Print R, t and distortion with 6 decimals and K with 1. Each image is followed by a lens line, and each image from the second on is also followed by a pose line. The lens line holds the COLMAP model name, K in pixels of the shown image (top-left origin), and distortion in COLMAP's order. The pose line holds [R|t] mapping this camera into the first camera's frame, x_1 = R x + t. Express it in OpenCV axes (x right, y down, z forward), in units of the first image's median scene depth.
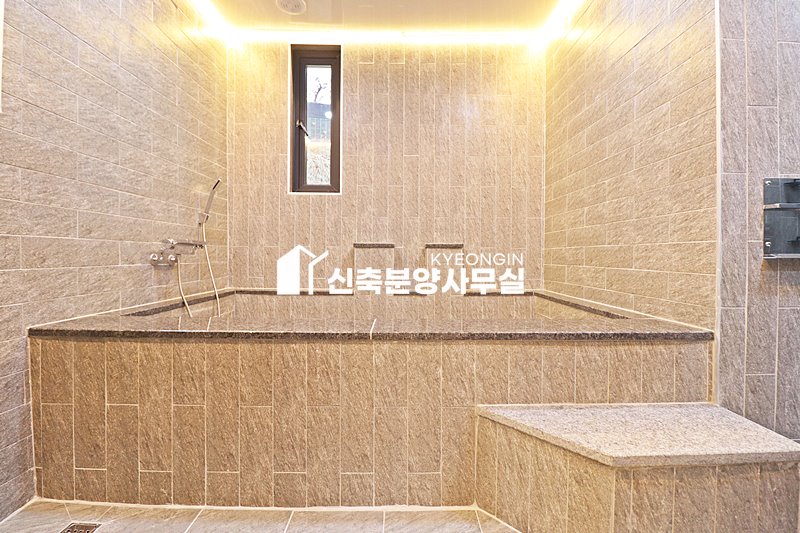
lens RADIAL K [[369.1, 0, 403.1], [0, 369.1, 259.7], [0, 0, 1]] dist [-0.003400, -0.011148]
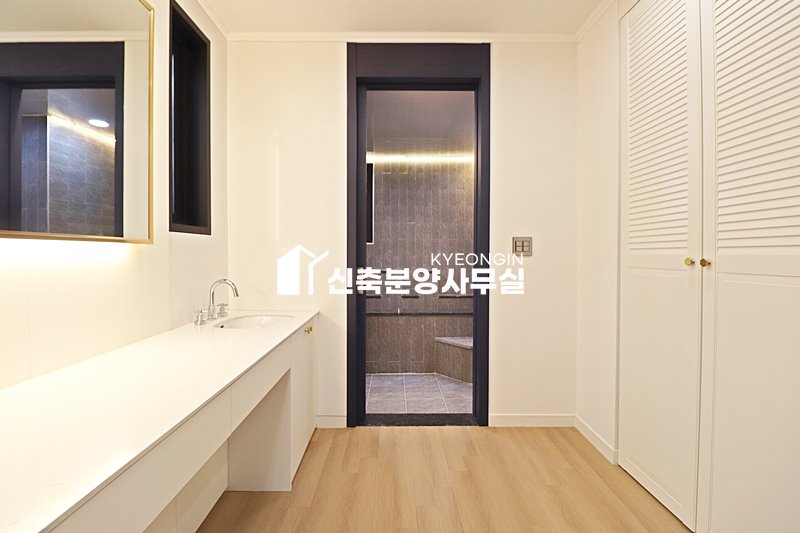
lens RADIAL K [[369.1, 0, 398.1], [0, 369.1, 260.0], [0, 0, 1]] dist [-0.003400, -0.011148]
pose [[0.999985, -0.004055, -0.003602, -0.038372], [0.004082, 0.999964, 0.007425, -0.112596], [0.003572, -0.007440, 0.999966, -0.892215]]
